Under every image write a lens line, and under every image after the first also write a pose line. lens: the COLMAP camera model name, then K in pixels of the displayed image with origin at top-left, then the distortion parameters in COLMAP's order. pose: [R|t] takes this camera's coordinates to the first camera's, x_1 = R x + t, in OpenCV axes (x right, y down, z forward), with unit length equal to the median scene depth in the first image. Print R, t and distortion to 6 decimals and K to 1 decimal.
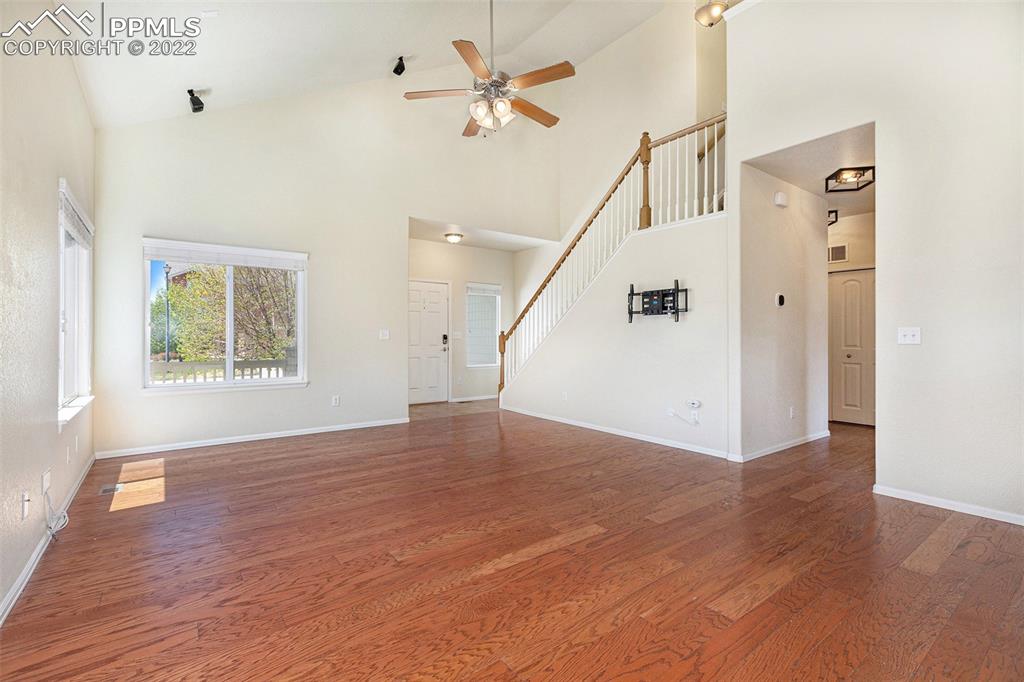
lens RADIAL K [[464.9, 0, 510.8], [0, 464.9, 341.7], [0, 0, 1]] dist [-0.002169, 0.000706]
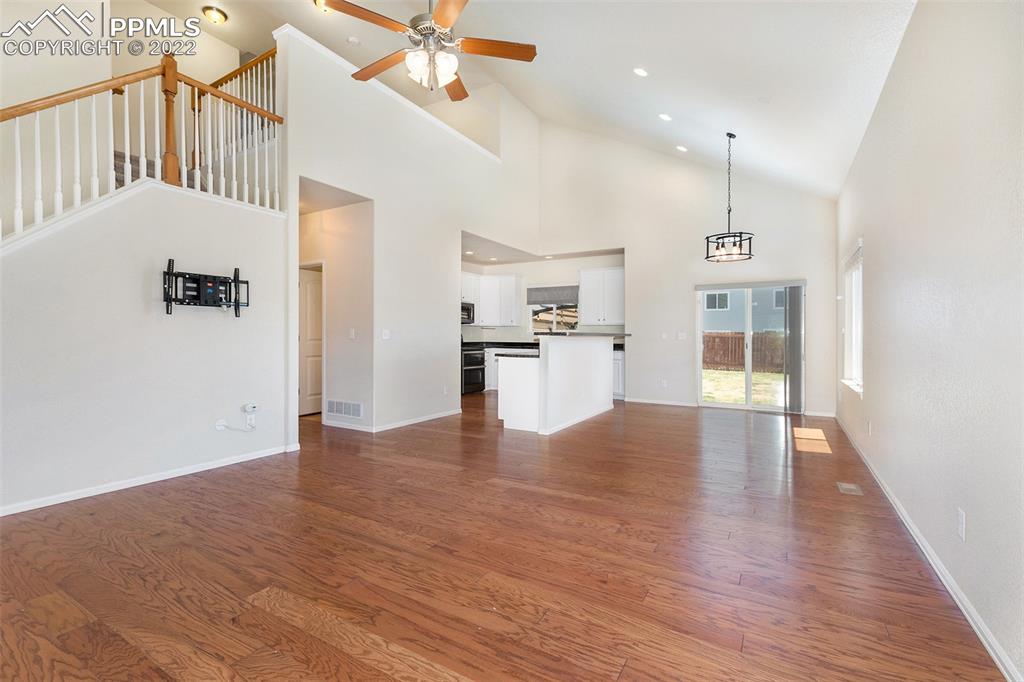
lens RADIAL K [[464.9, 0, 485.9], [0, 464.9, 335.9], [0, 0, 1]] dist [-0.002169, 0.000706]
pose [[-0.358766, -0.003957, 0.933419, -0.812606], [0.002458, 0.999984, 0.005184, -0.014742], [-0.933424, 0.004155, -0.358750, 1.155237]]
